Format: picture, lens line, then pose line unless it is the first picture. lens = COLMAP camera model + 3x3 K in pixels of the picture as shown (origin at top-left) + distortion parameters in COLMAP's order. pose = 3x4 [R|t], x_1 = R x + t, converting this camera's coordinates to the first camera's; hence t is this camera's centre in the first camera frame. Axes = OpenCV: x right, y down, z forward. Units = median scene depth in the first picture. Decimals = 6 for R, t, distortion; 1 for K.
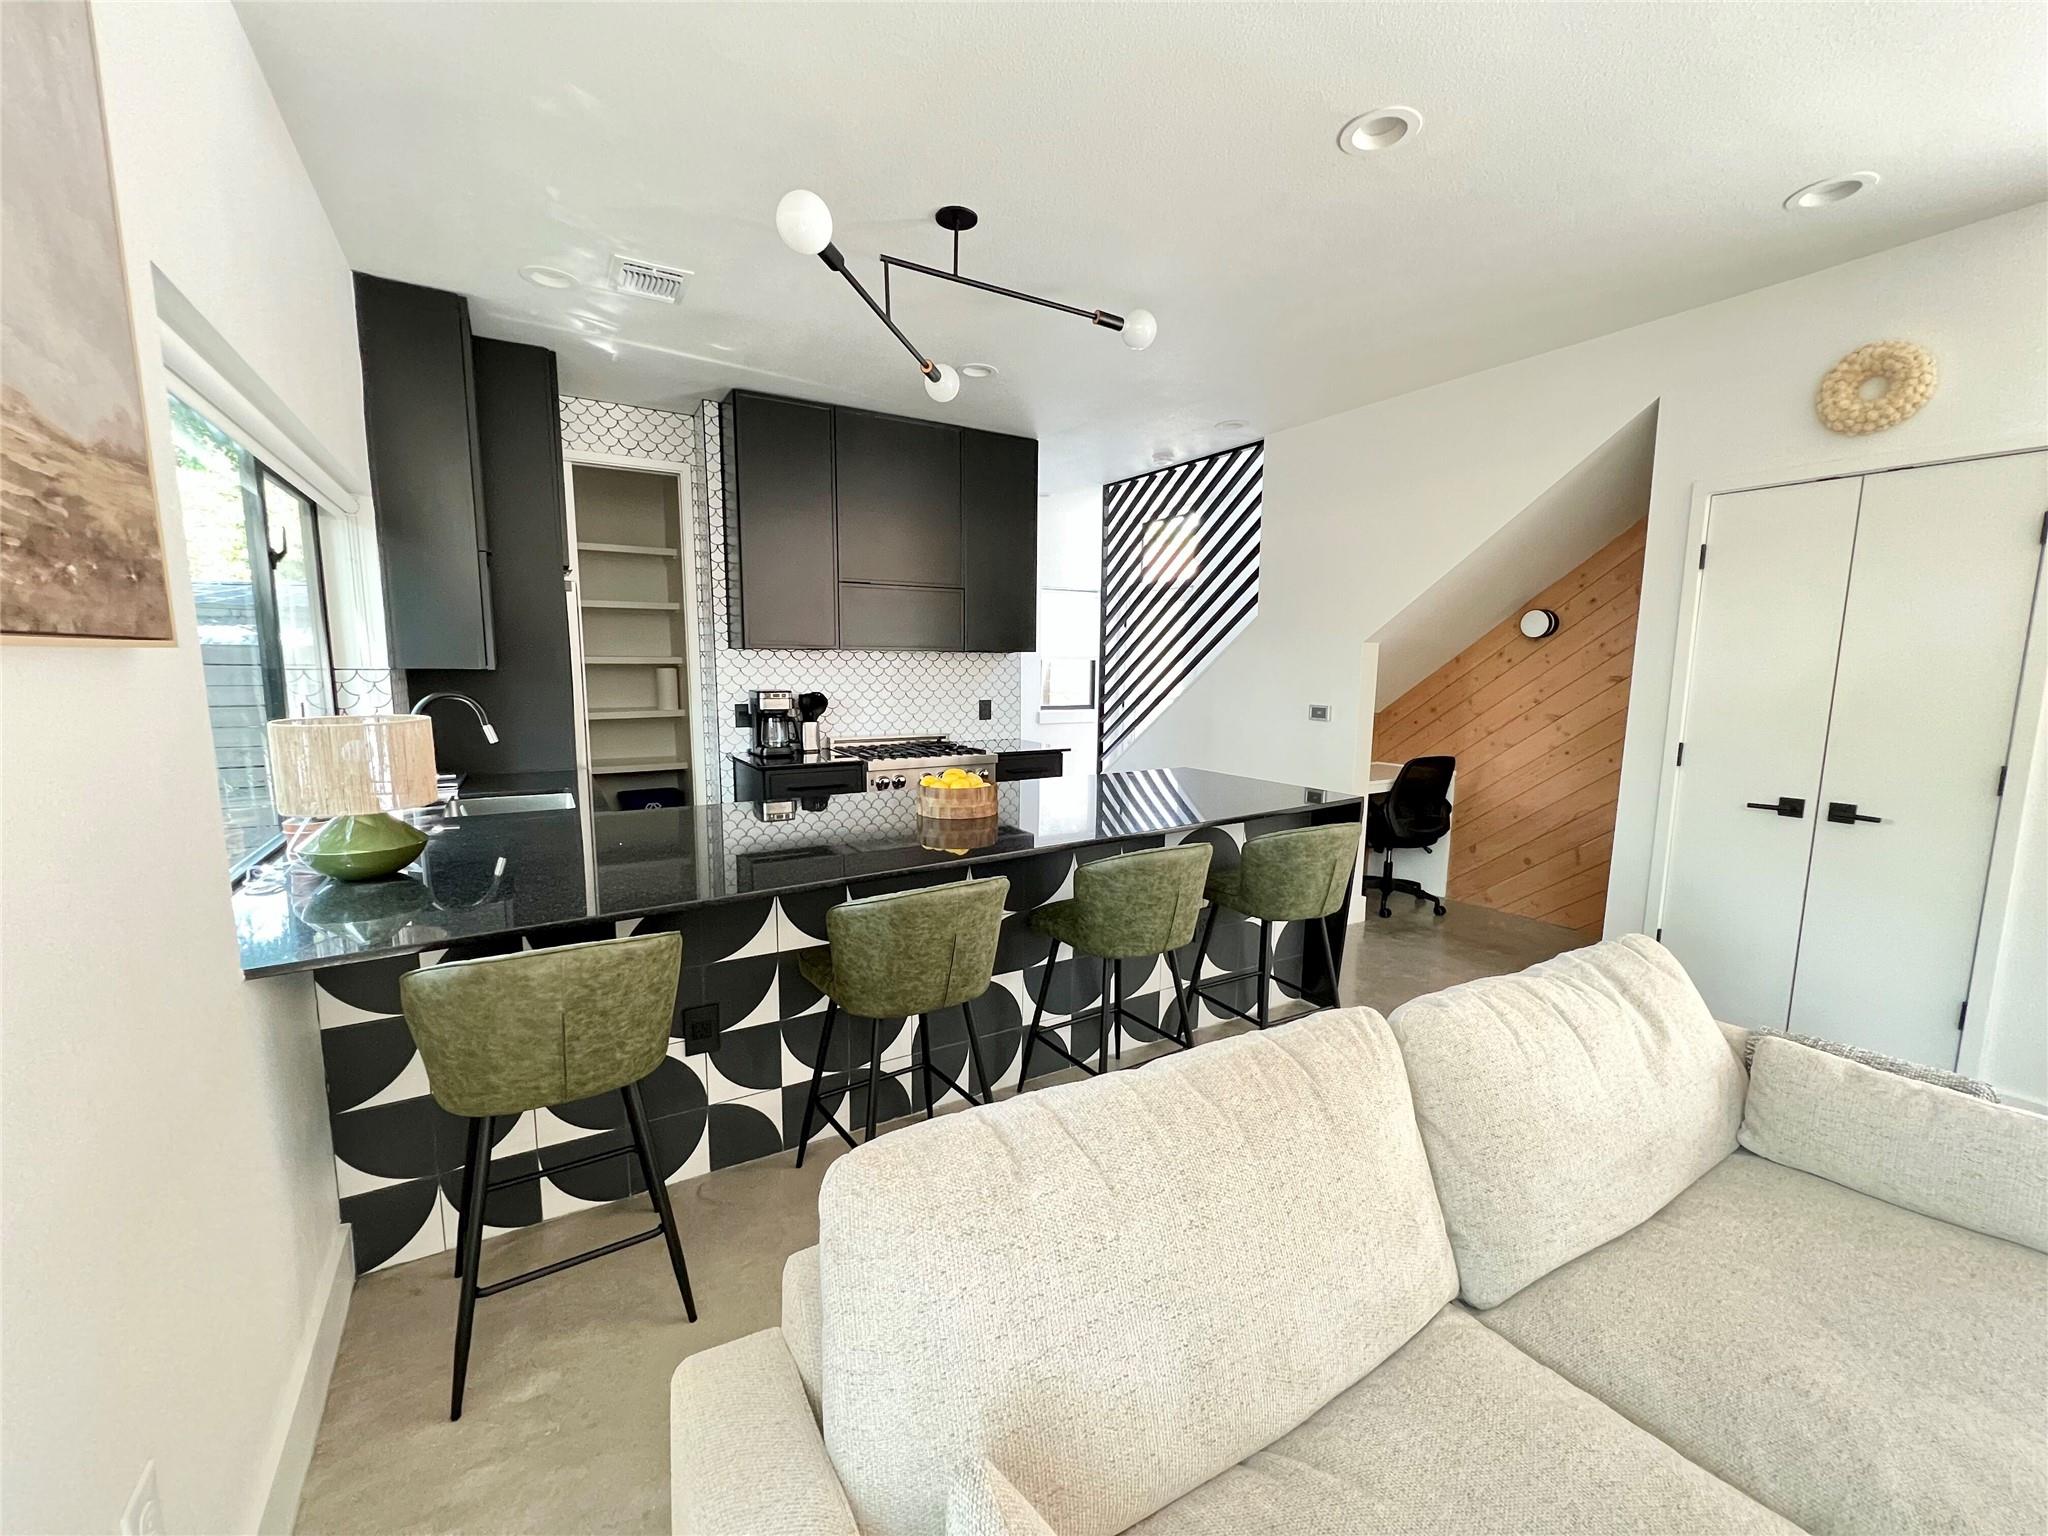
lens RADIAL K [[818.1, 0, 1023.0], [0, 818.1, 768.7], [0, 0, 1]] dist [-0.000264, 0.000217]
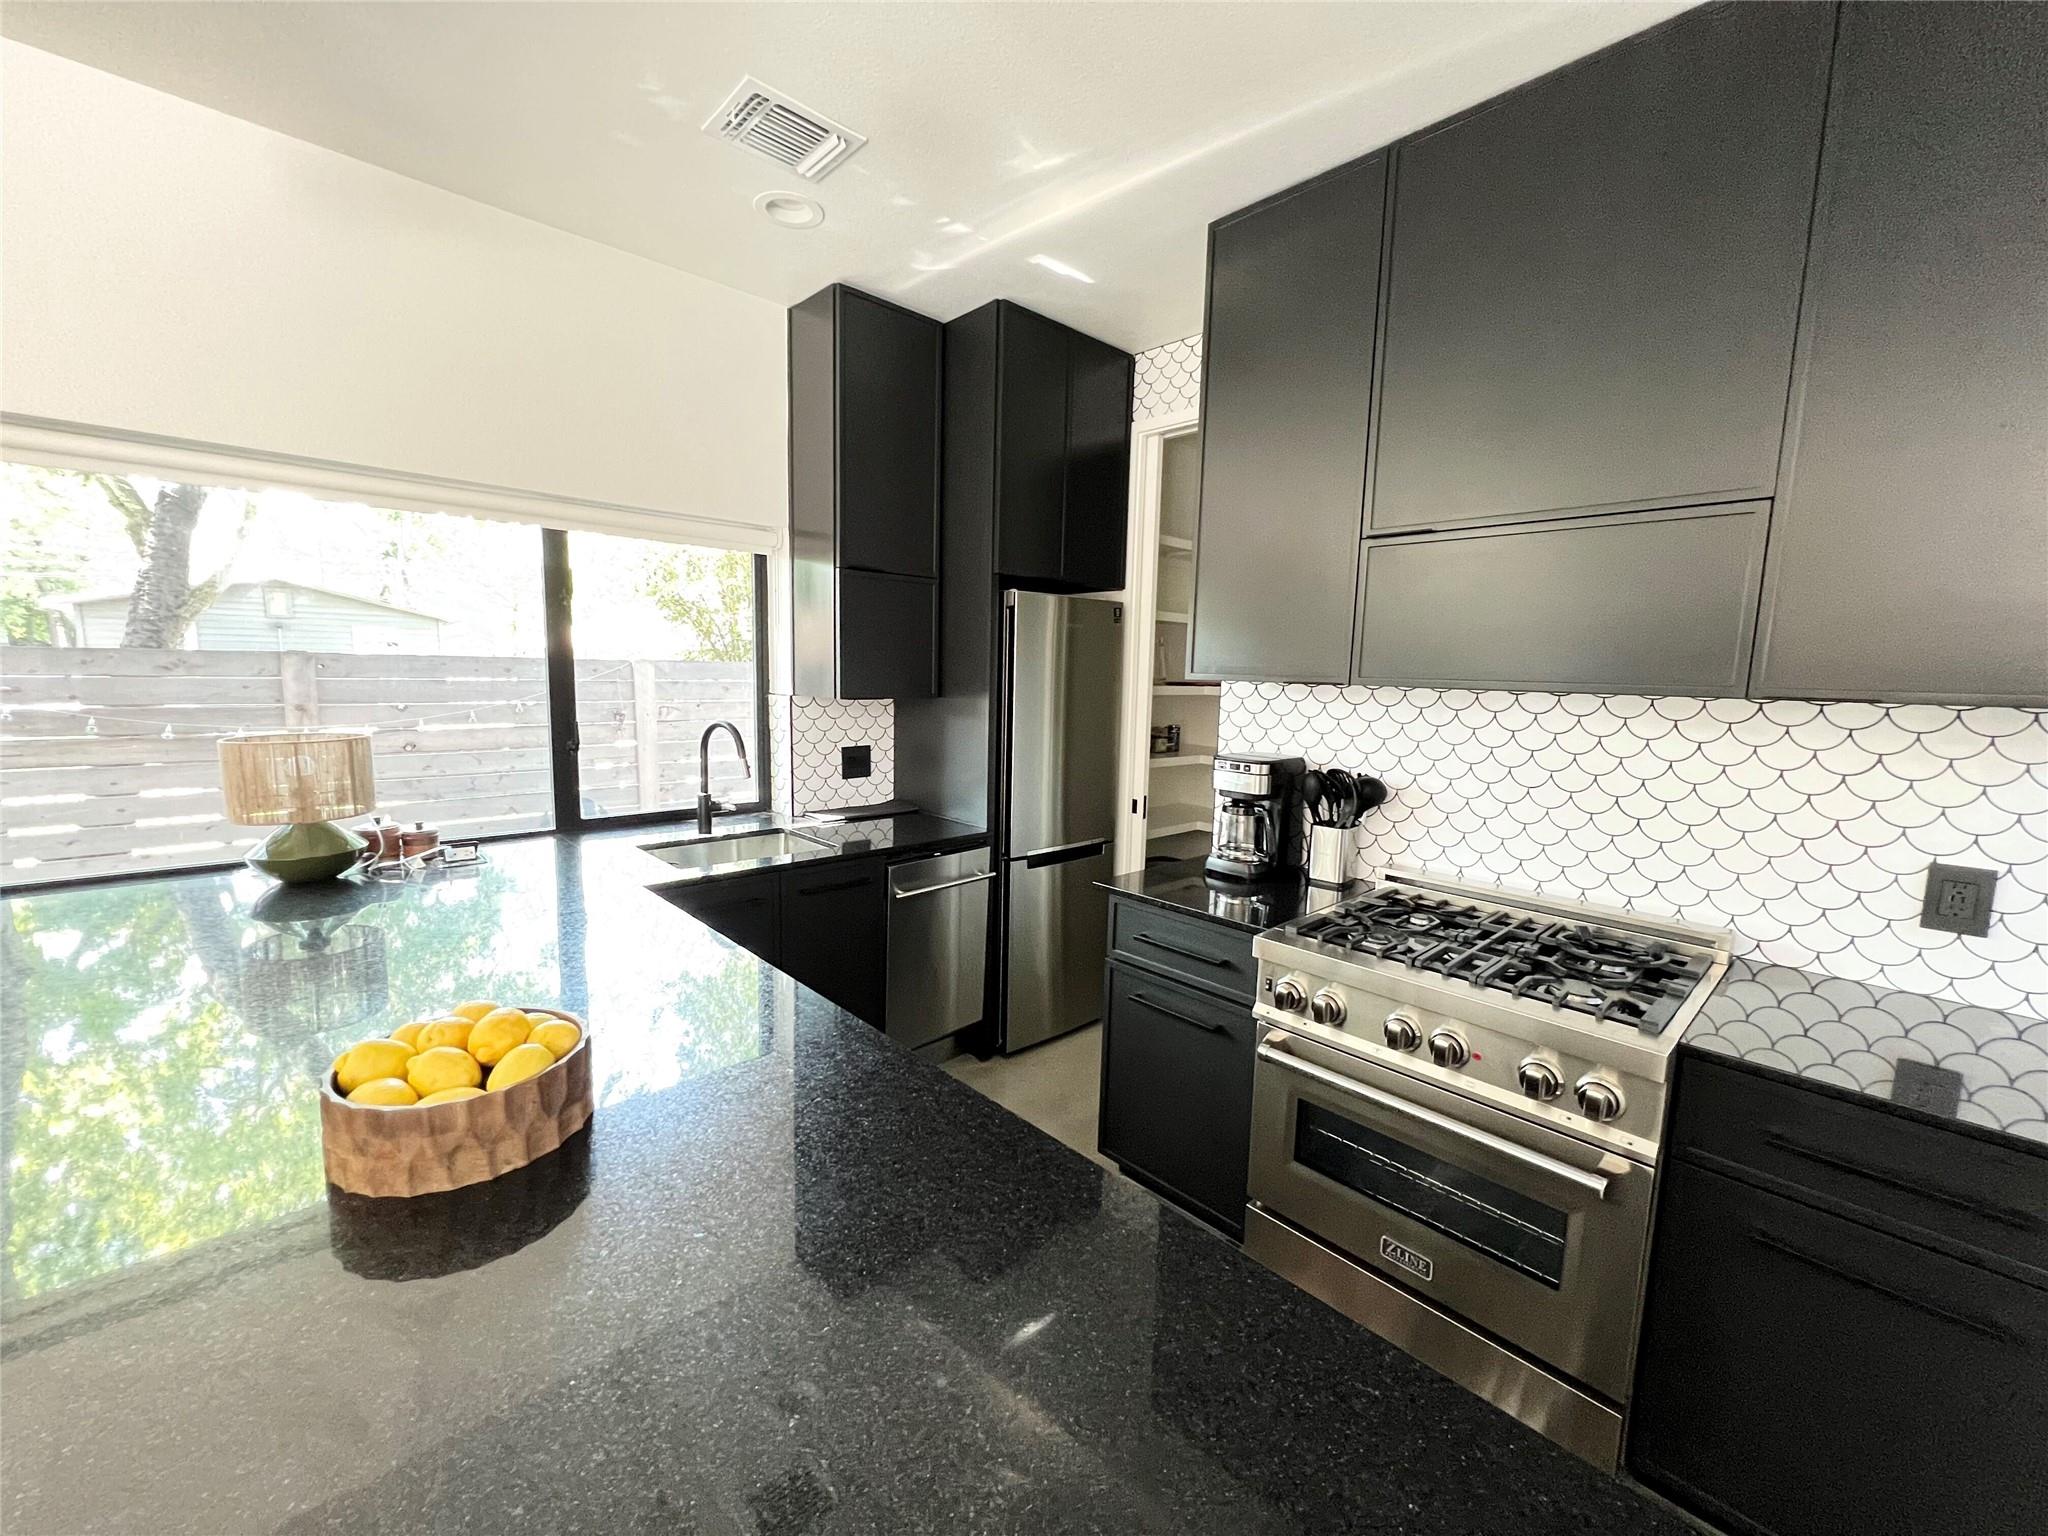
lens RADIAL K [[818.1, 0, 1022.4], [0, 818.1, 769.3], [0, 0, 1]] dist [-0.000264, 0.000217]
pose [[0.203656, 0.117028, -0.972023, 0.191674], [-0.151236, 0.984674, 0.086864, -0.107751], [0.967291, 0.129314, 0.218234, 0.703833]]
